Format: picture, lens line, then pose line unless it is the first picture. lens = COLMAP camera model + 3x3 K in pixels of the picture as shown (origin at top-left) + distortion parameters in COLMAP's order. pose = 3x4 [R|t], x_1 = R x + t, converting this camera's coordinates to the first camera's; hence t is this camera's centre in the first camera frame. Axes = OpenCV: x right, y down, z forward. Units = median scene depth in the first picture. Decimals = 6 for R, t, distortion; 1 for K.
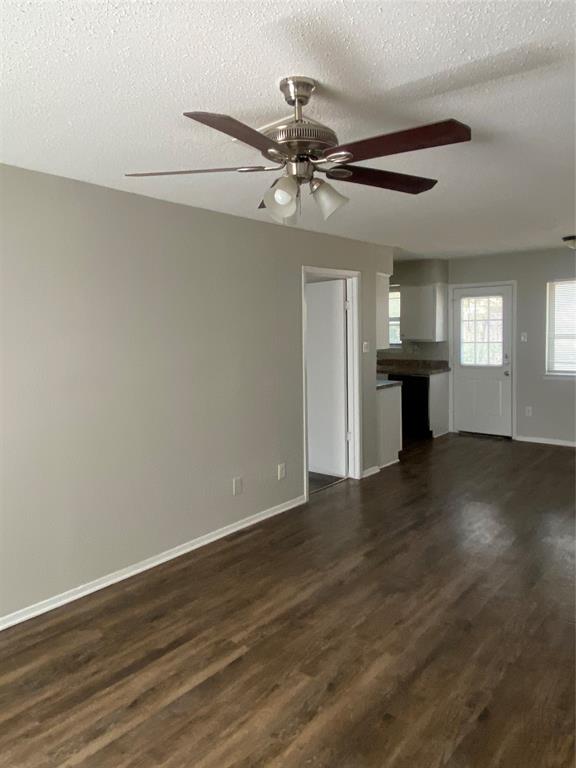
lens RADIAL K [[555.6, 0, 293.4], [0, 555.6, 382.5], [0, 0, 1]] dist [0.052443, -0.017203]
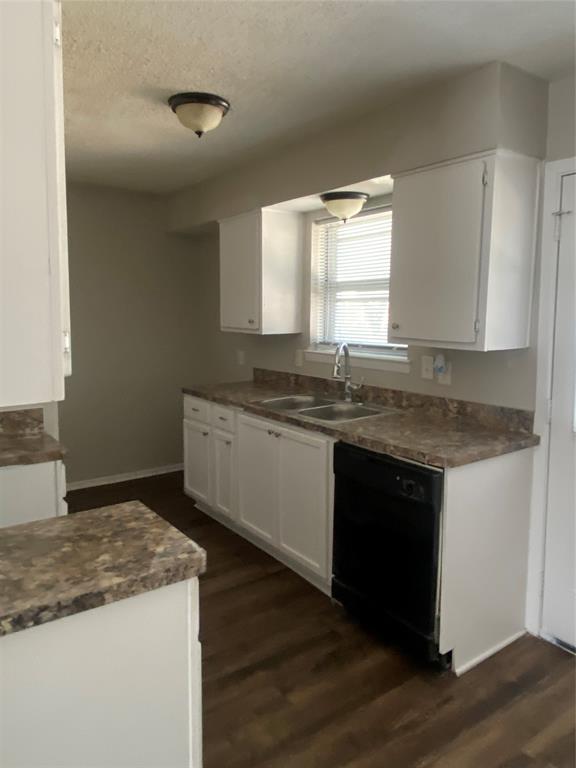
lens RADIAL K [[555.6, 0, 285.1], [0, 555.6, 378.2], [0, 0, 1]] dist [0.052443, -0.017203]
pose [[0.963279, 0.050214, -0.263764, 0.228324], [-0.043119, 0.998537, 0.032623, -0.063216], [0.265016, -0.020051, 0.964035, 0.666456]]
